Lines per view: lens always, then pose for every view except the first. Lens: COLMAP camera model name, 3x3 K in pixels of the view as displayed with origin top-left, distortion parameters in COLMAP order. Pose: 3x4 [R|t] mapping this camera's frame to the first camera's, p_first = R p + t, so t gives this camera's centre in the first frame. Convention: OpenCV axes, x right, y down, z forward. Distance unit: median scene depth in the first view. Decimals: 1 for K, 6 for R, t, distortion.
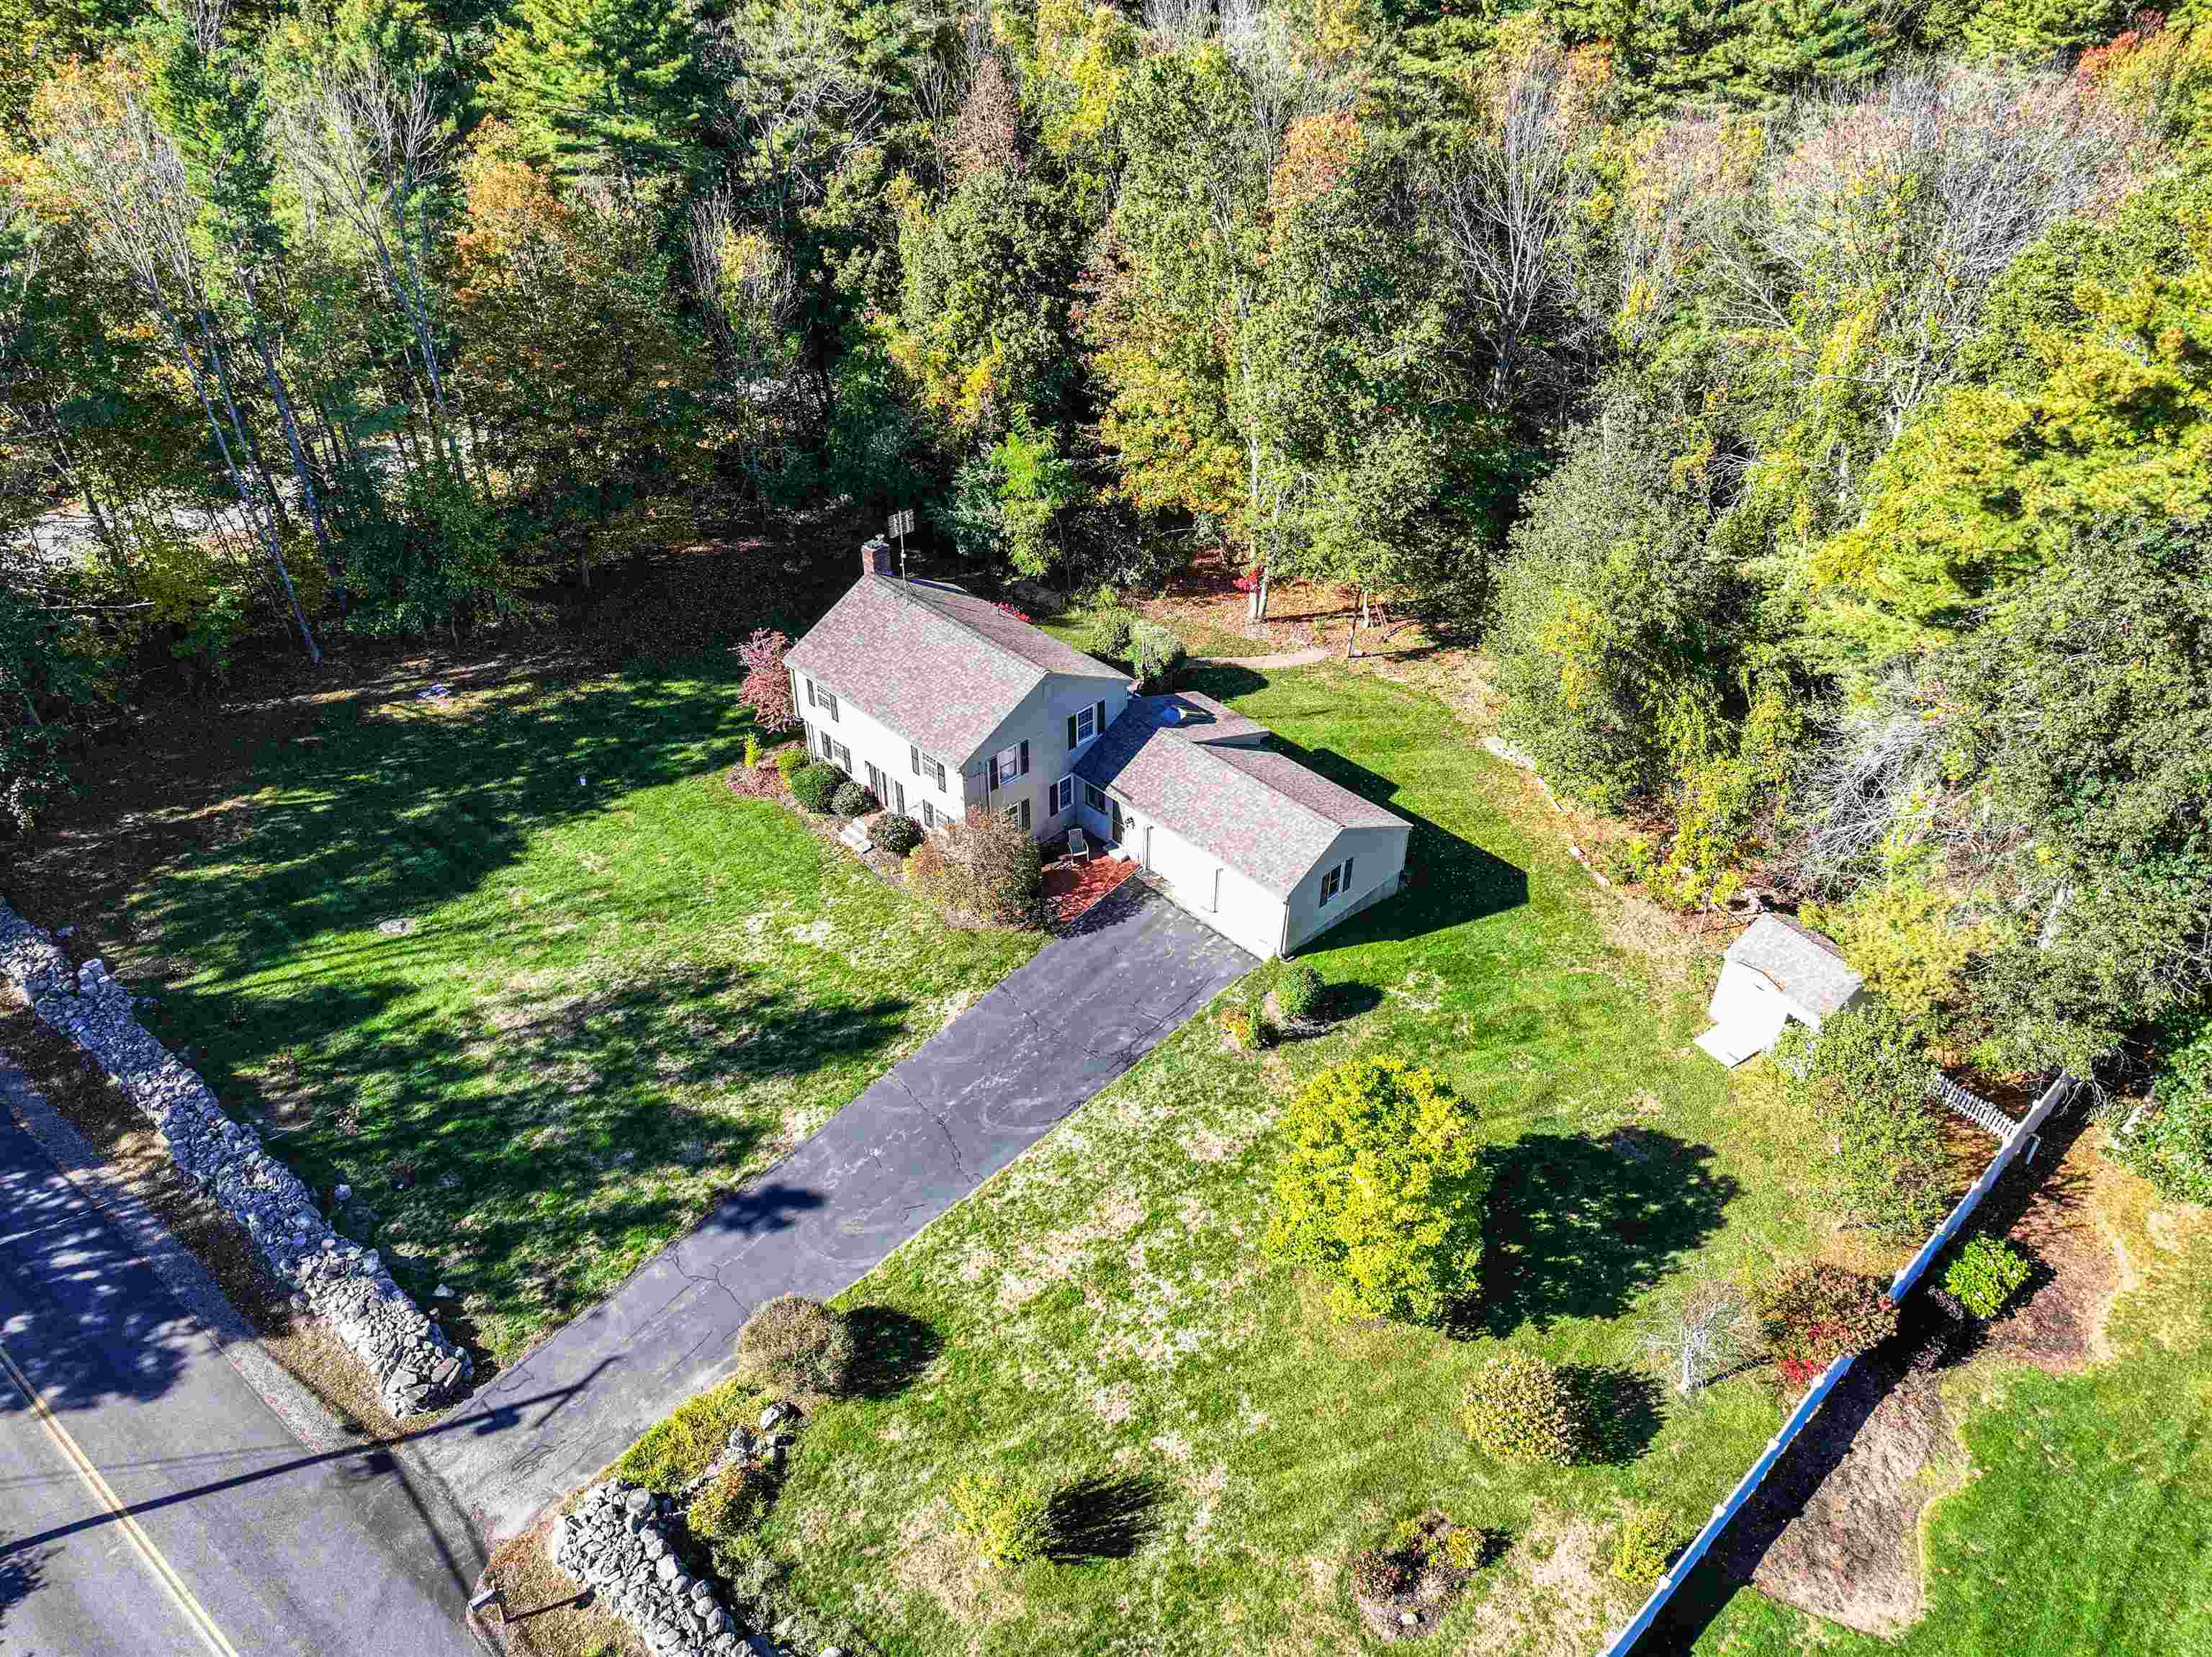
lens RADIAL K [[1556.4, 0, 1106.0], [0, 1556.4, 828.5], [0, 0, 1]] dist [0.001362, 0.009087]
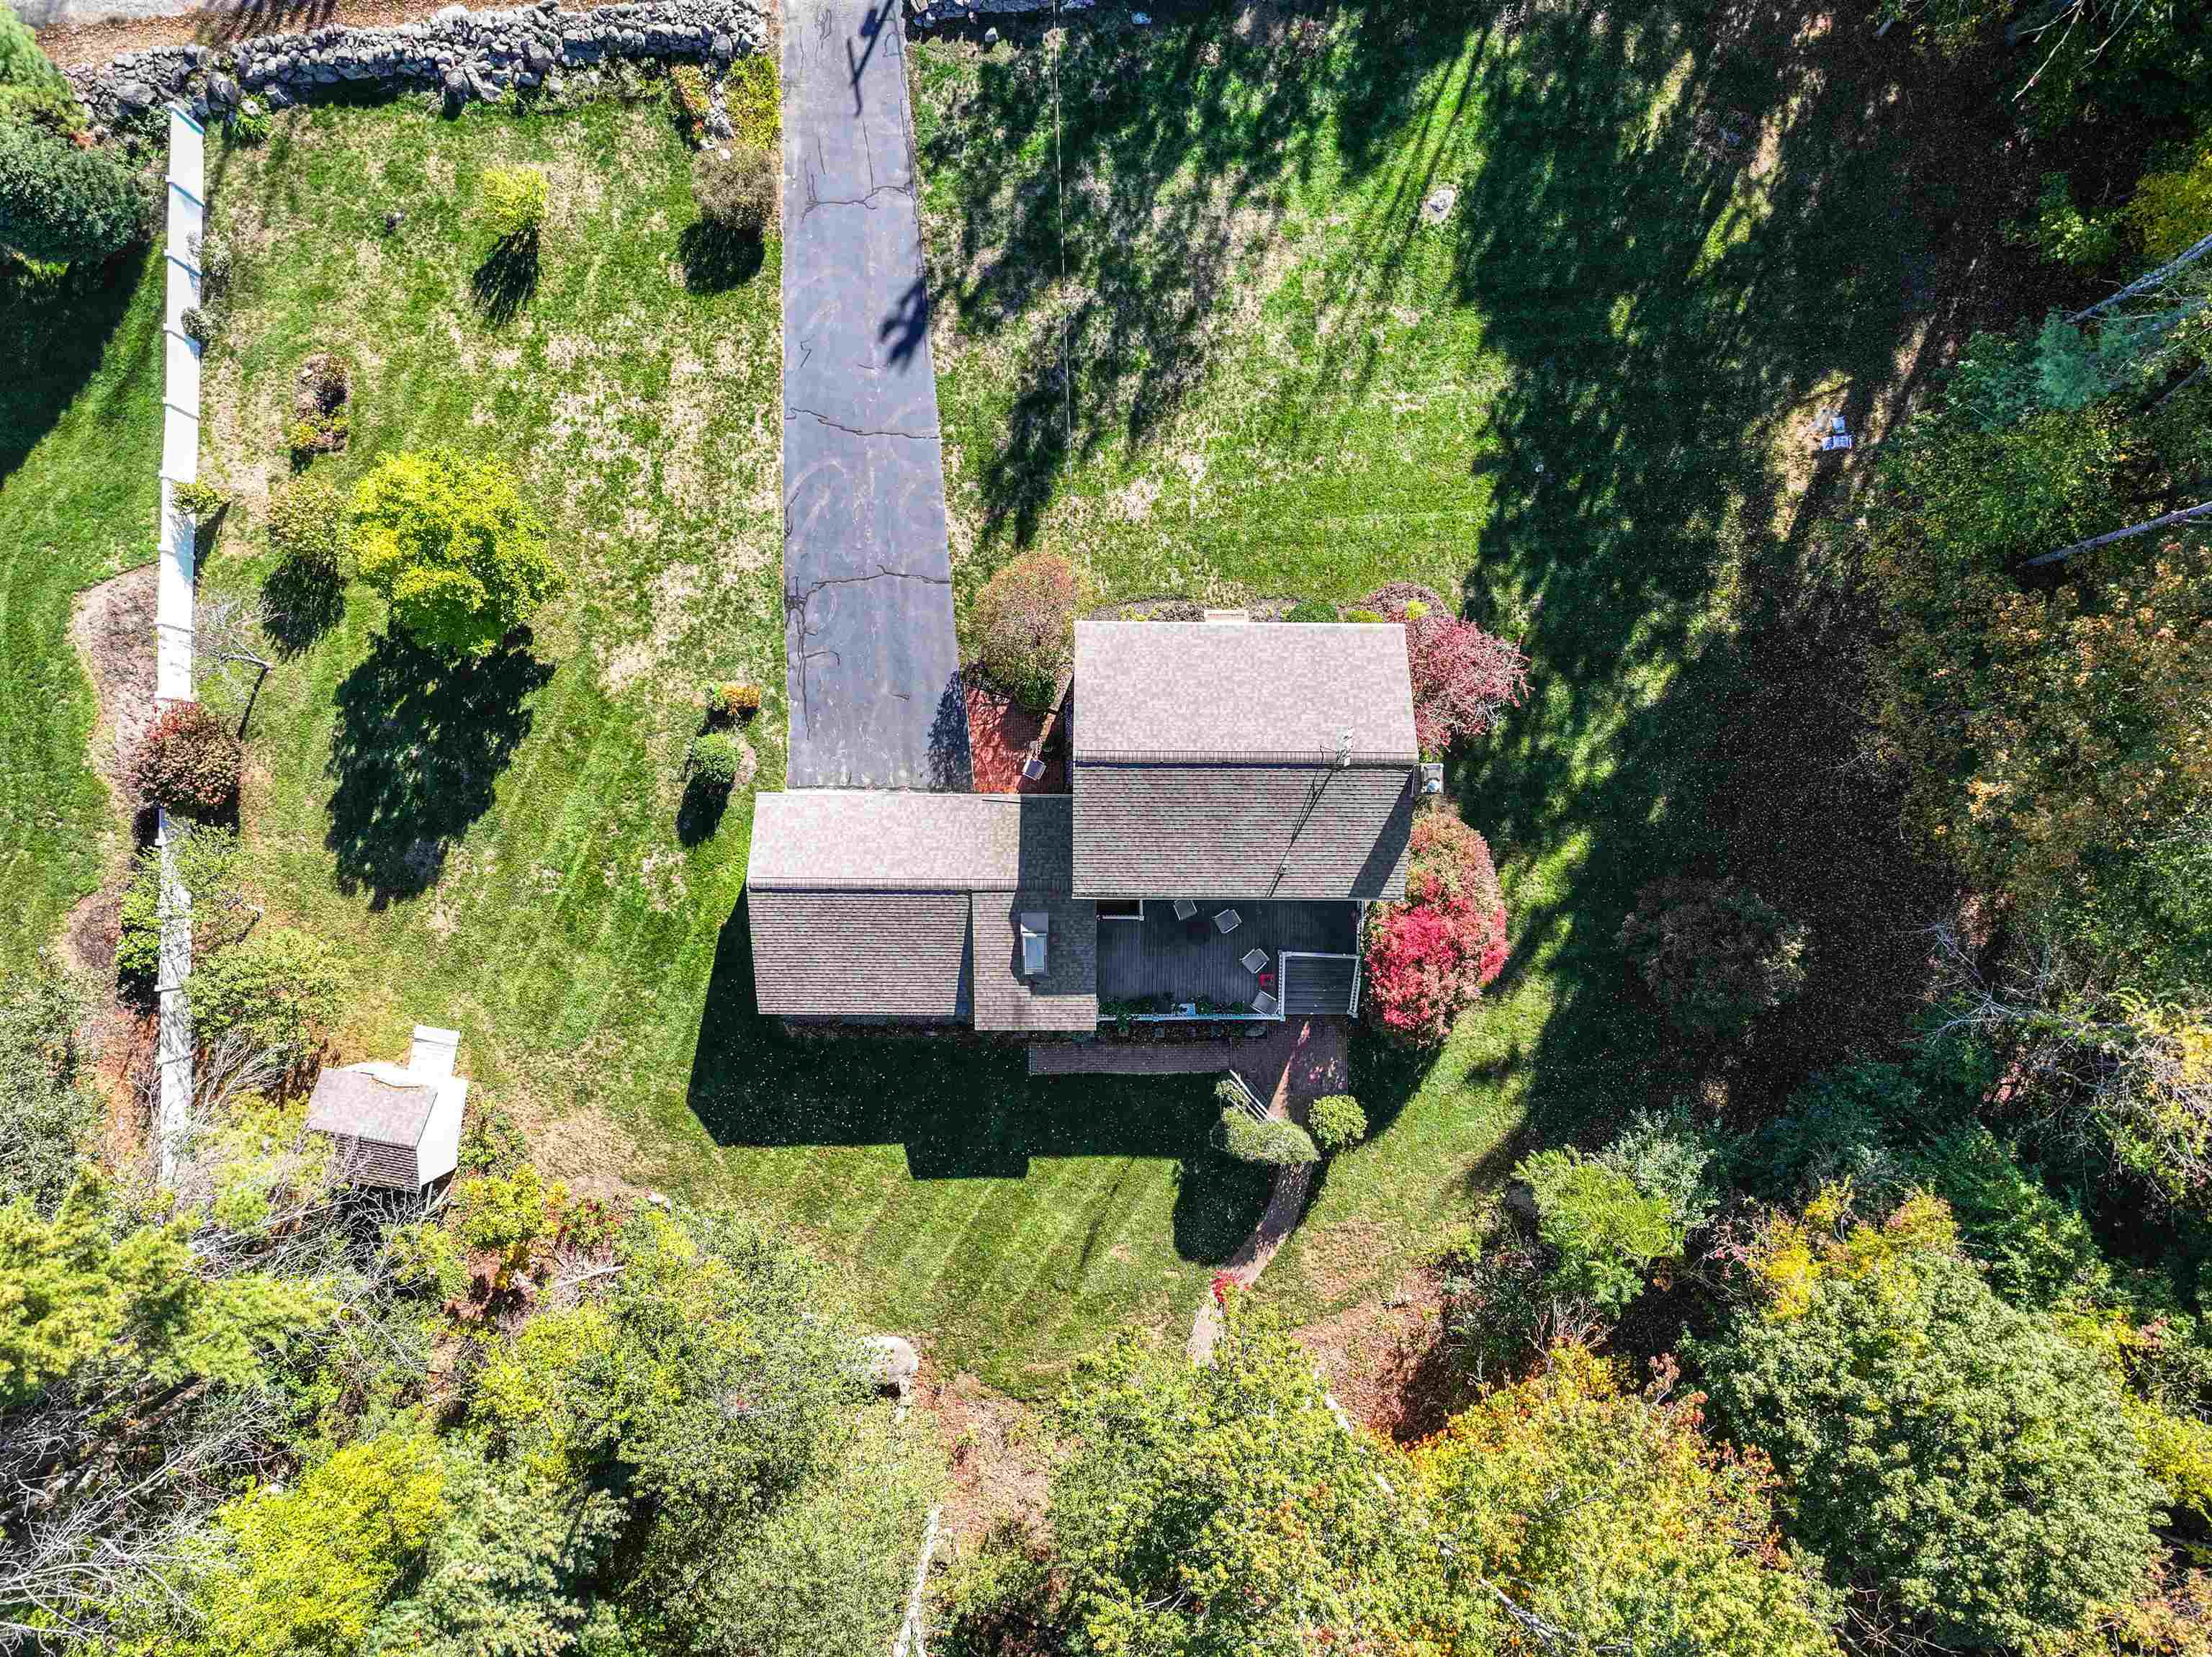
lens RADIAL K [[1556.4, 0, 1106.0], [0, 1556.4, 828.5], [0, 0, 1]] dist [0.001362, 0.009087]
pose [[-0.704537, 0.709345, -0.021391, -0.004237], [-0.438488, -0.411421, 0.799037, -0.941683], [0.557993, 0.572331, 0.600901, 0.604181]]
